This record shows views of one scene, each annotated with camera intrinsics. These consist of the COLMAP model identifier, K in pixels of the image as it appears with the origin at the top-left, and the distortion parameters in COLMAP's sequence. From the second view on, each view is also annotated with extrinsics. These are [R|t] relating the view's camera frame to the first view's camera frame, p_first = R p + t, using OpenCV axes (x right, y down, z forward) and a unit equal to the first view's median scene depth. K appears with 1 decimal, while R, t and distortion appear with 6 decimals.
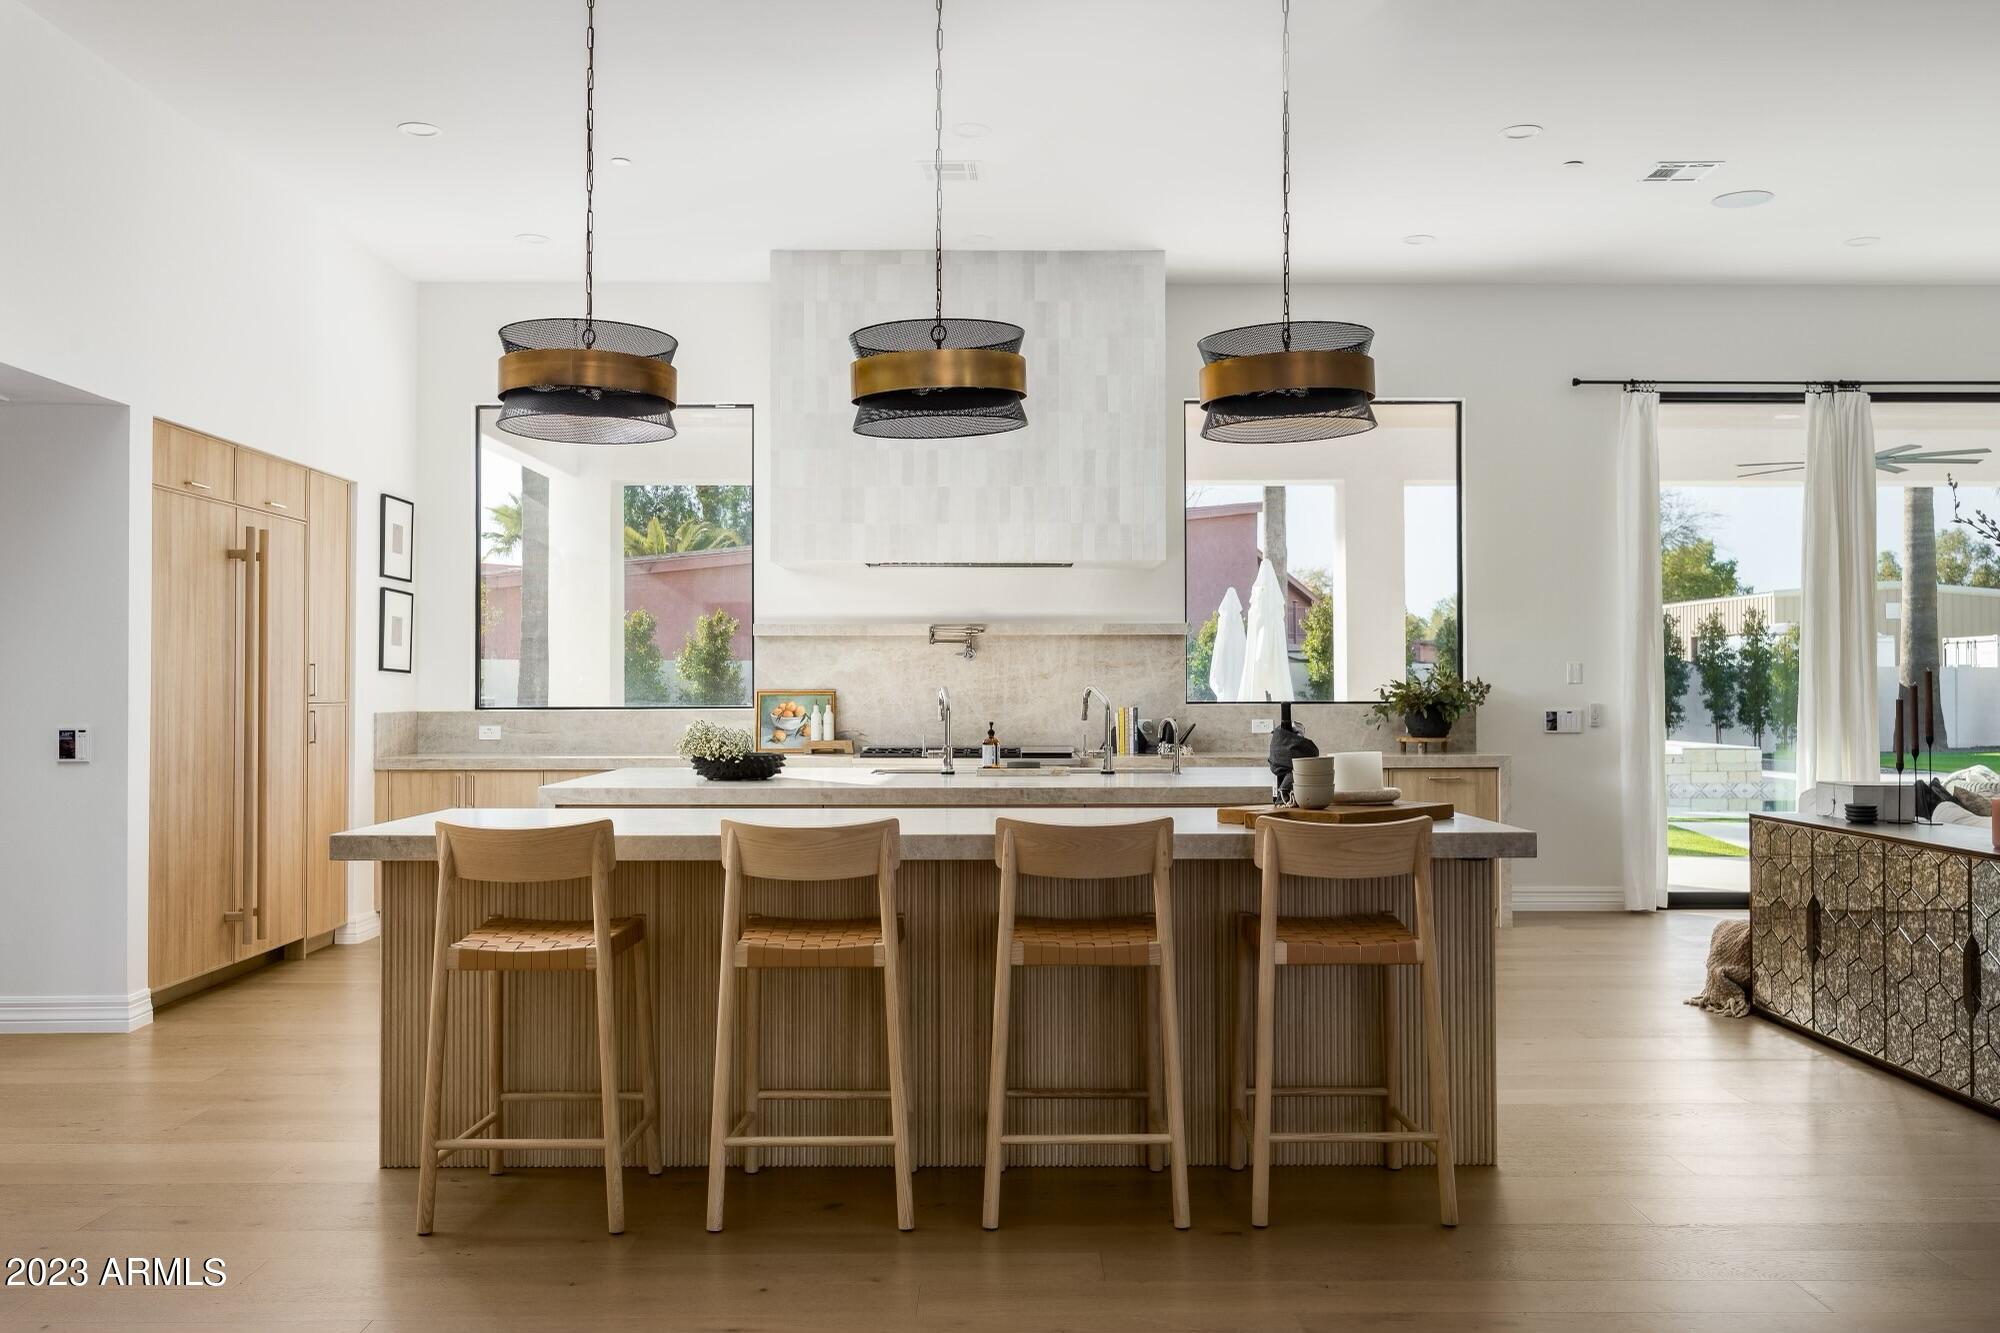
lens RADIAL K [[1660.4, 0, 985.3], [0, 1660.4, 662.8], [0, 0, 1]] dist [0.005873, -0.004011]
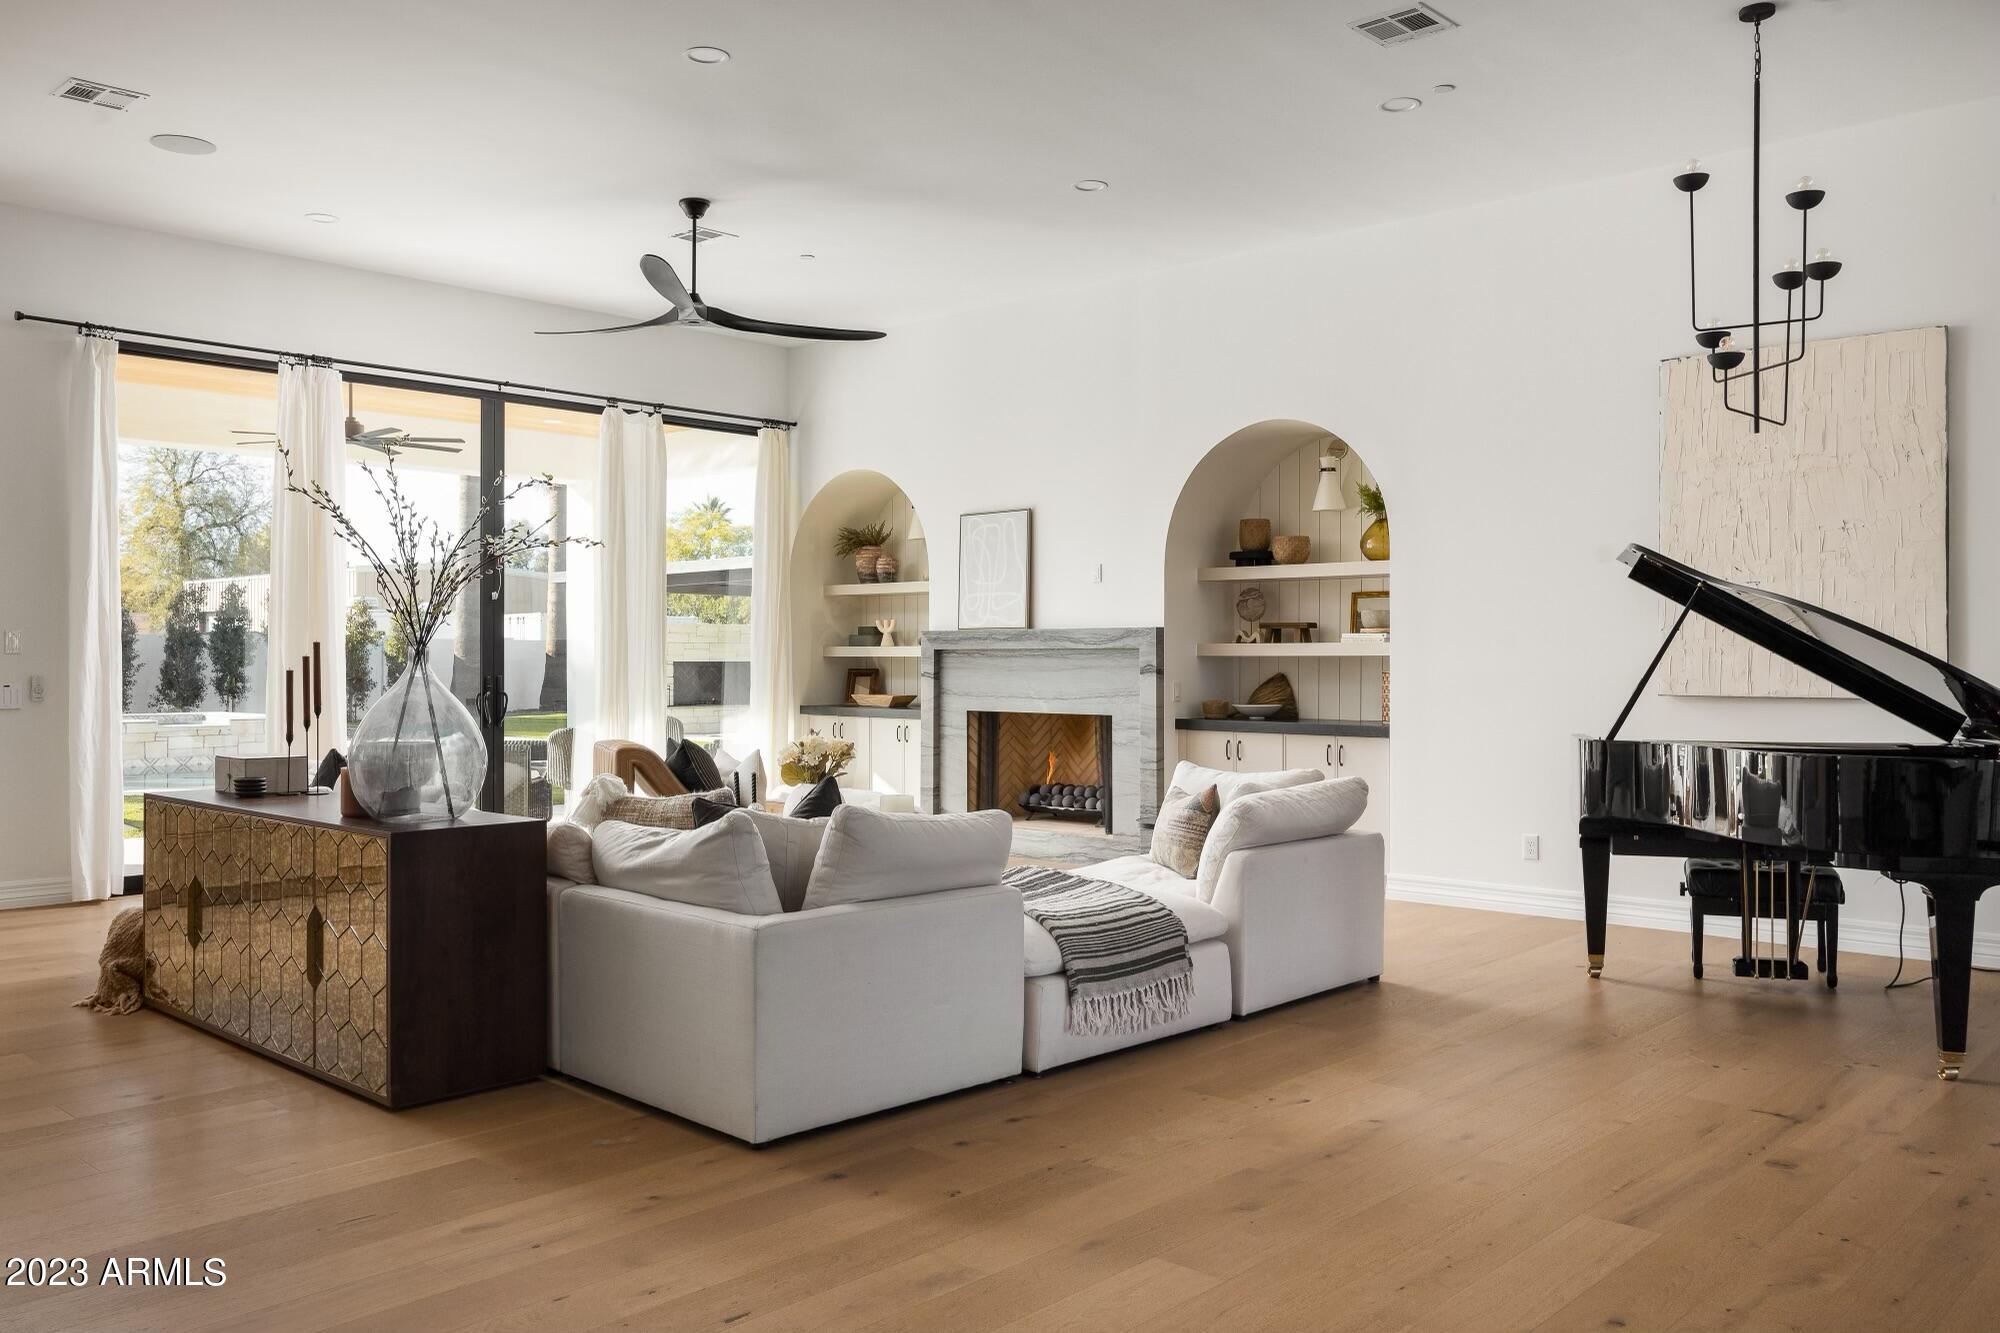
lens RADIAL K [[1609.9, 0, 1007.0], [0, 1609.9, 651.6], [0, 0, 1]] dist [-0.003213, 0.005235]
pose [[0.684250, 0.003851, 0.729238, 0.110964], [-0.011789, 0.999914, 0.005781, 0.000072], [-0.729153, -0.012553, 0.684236, 0.024228]]
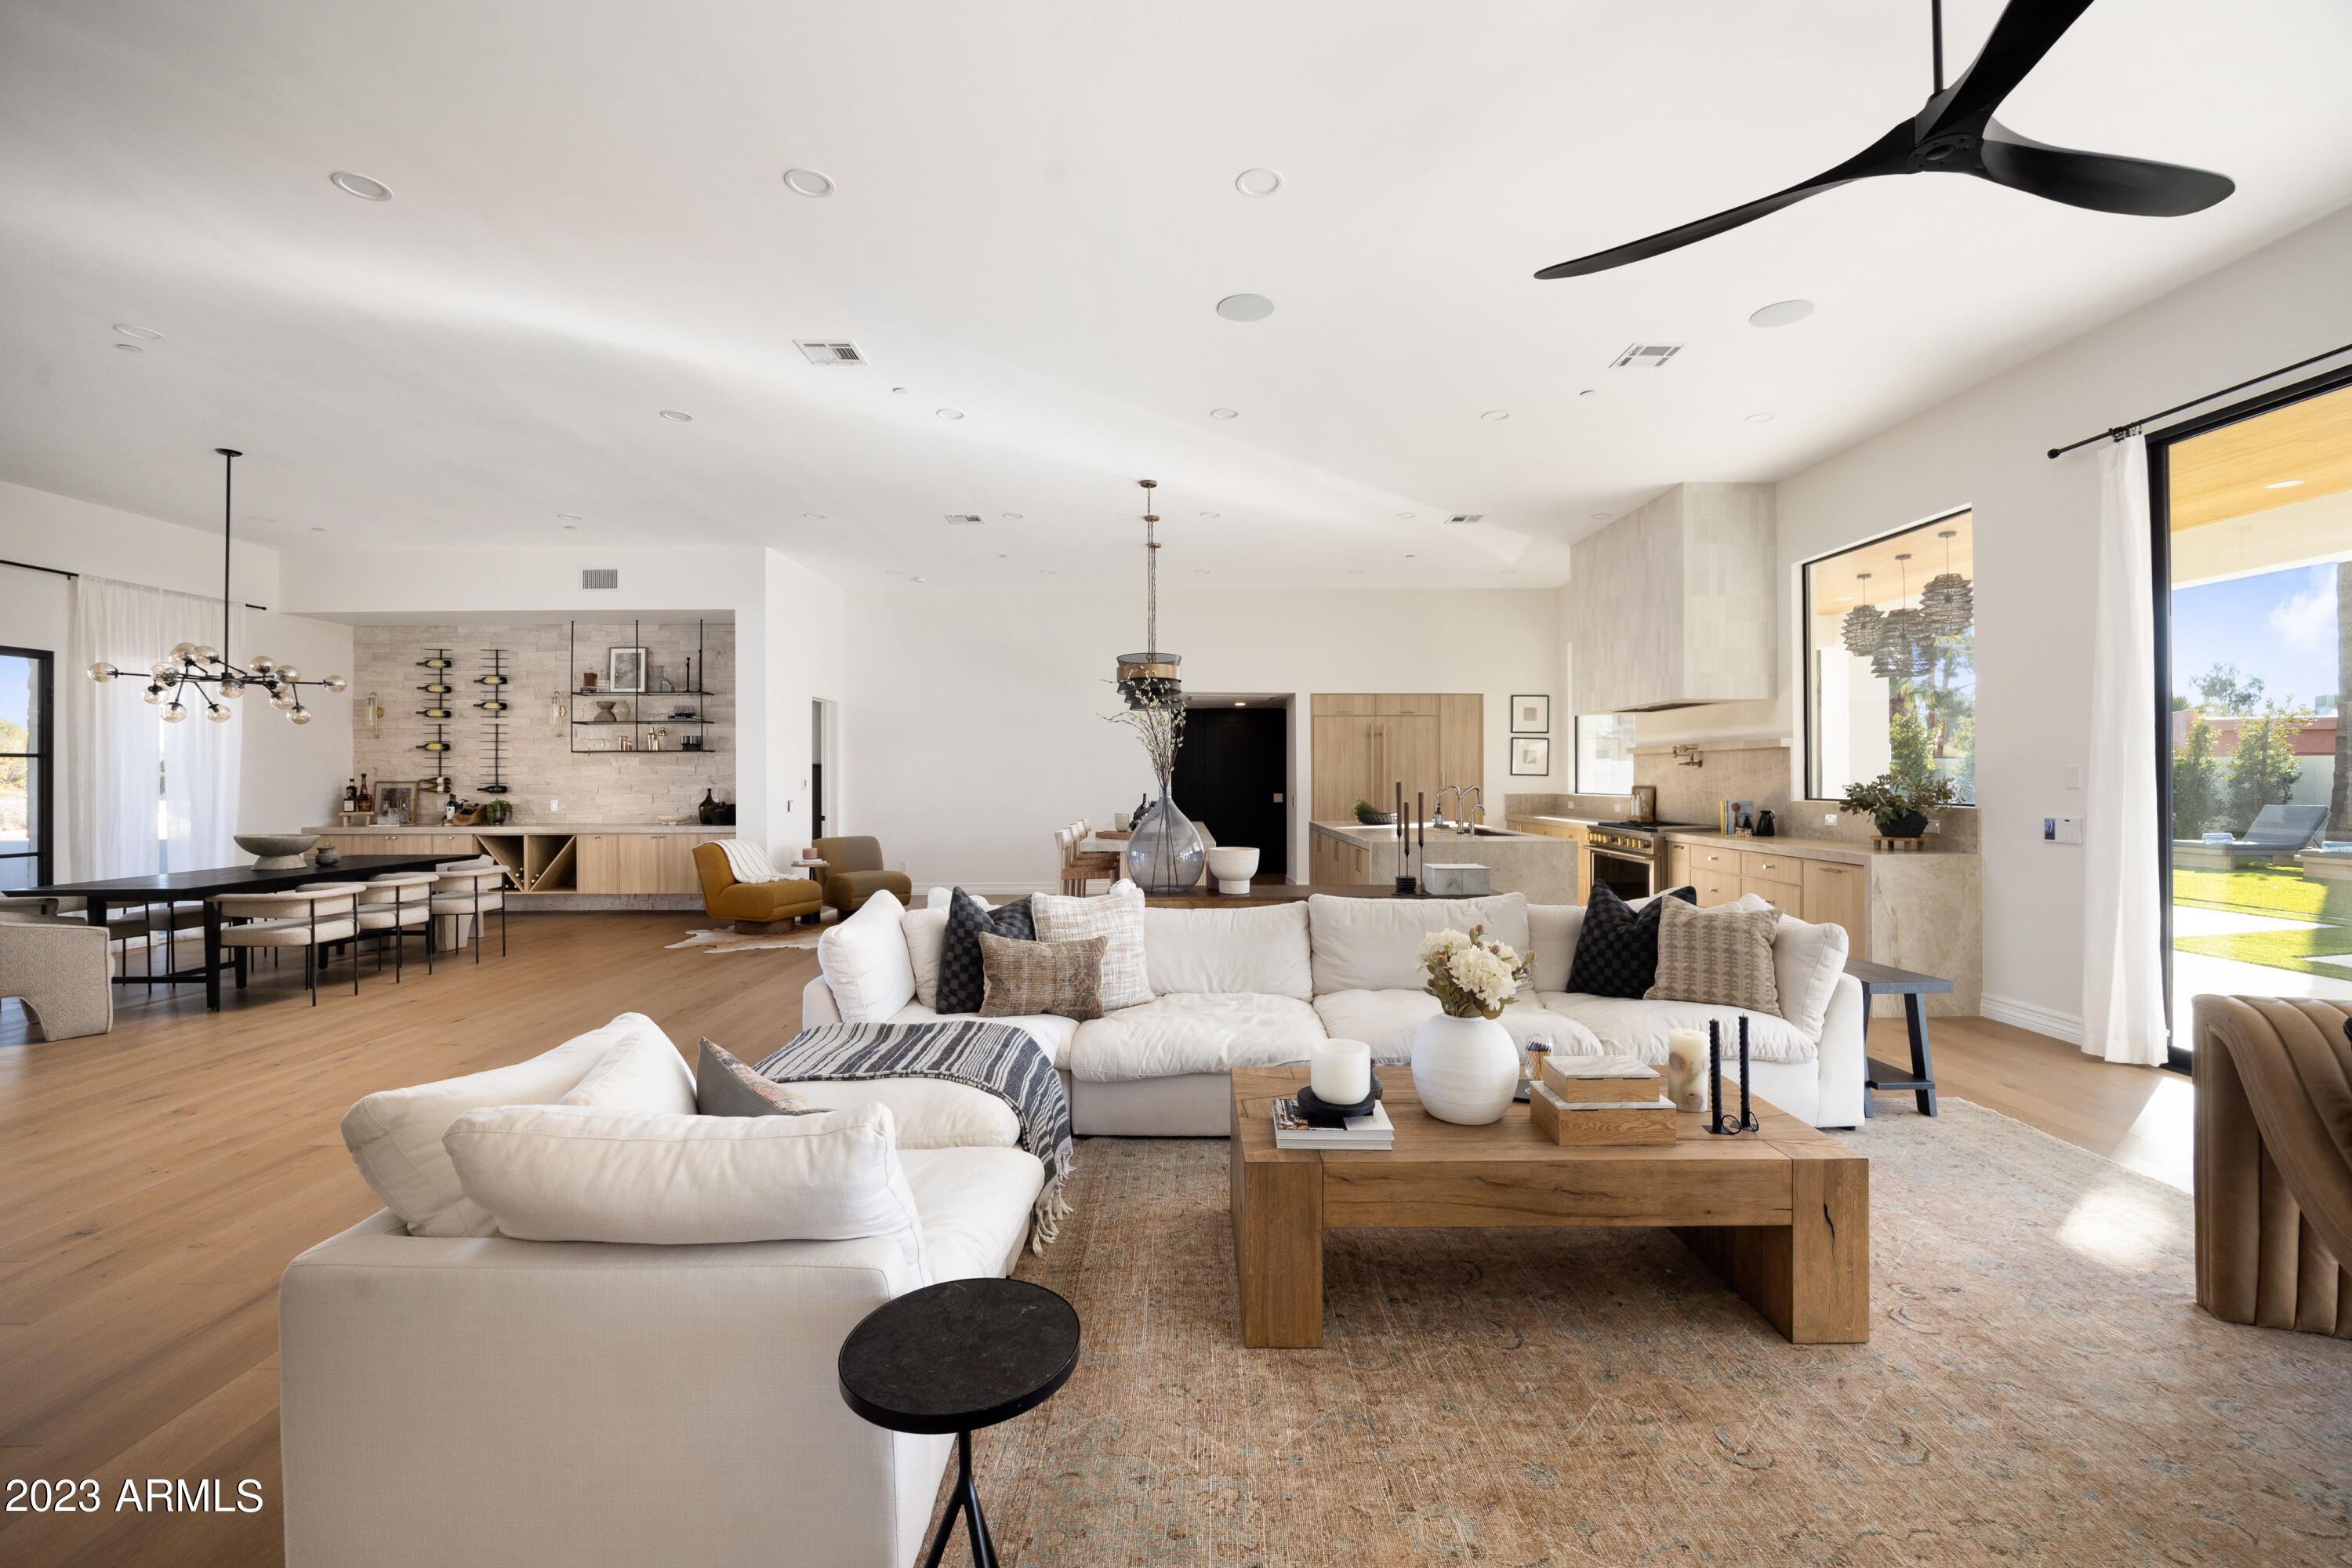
lens RADIAL K [[932.1, 0, 1133.1], [0, 932.1, 770.5], [0, 0, 1]] dist [-0.012012, 0.002476]
pose [[-0.065801, -0.002698, -0.997829, 1.093831], [0.016639, 0.999854, -0.003801, -0.005014], [0.997694, -0.016853, -0.065747, 0.659990]]
